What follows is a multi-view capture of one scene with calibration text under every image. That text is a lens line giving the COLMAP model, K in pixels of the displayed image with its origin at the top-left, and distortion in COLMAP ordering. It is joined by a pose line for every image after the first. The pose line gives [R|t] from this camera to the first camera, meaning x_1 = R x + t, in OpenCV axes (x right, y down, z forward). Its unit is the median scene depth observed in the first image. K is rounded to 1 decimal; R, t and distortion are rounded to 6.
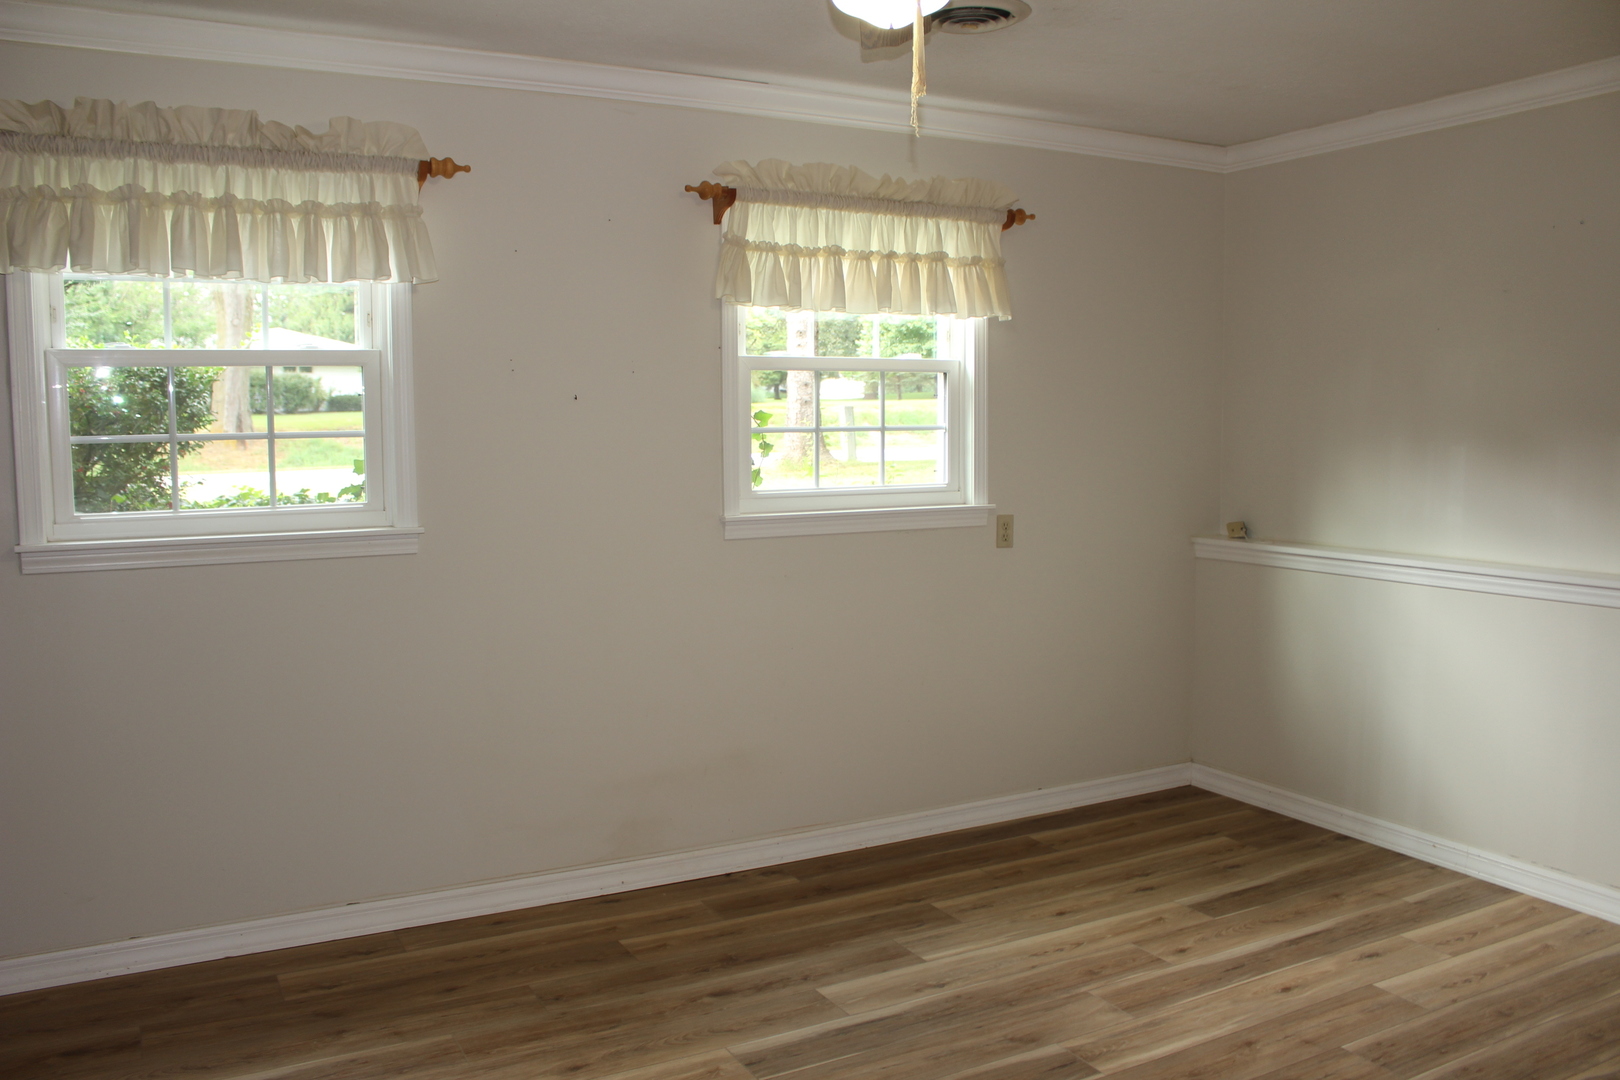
lens RADIAL K [[1325.0, 0, 801.8], [0, 1325.0, 542.4], [0, 0, 1]] dist [-0.161749, 0.128035]
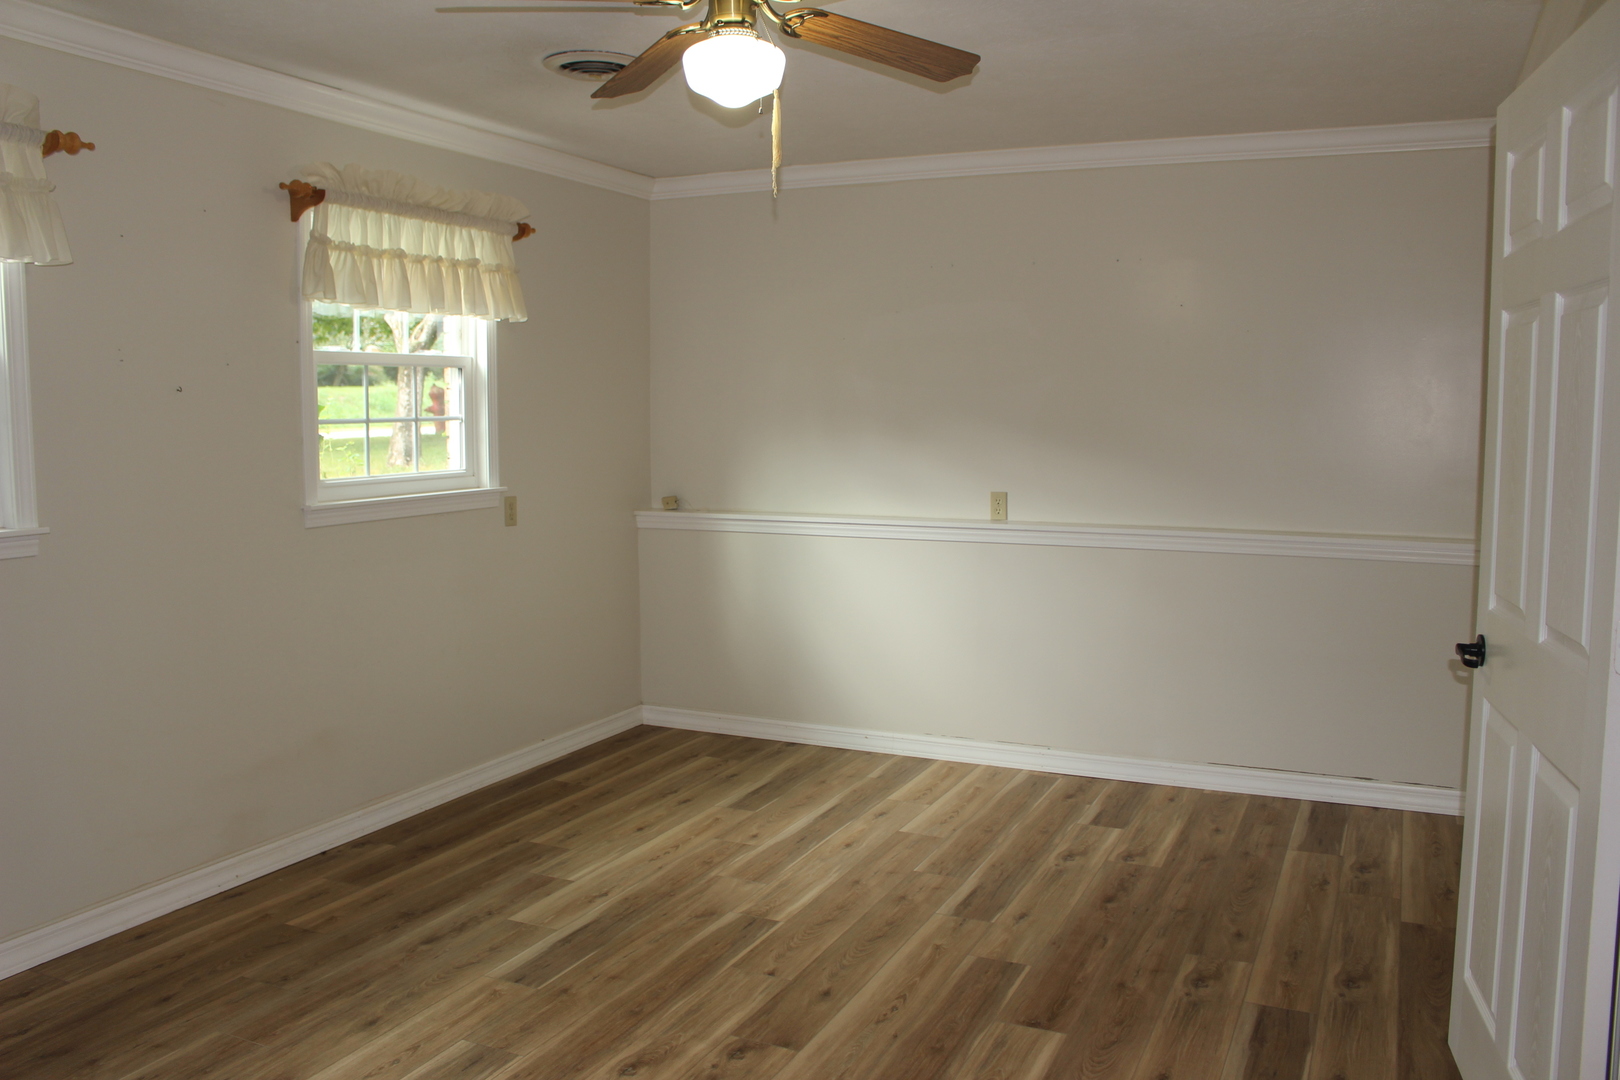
lens RADIAL K [[1328.2, 0, 796.8], [0, 1328.2, 541.6], [0, 0, 1]] dist [-0.159389, 0.125306]
pose [[0.803675, -0.055328, 0.592491, -0.370250], [0.052456, 0.998379, 0.022077, 0.006435], [-0.592752, 0.013337, 0.805275, -0.045574]]
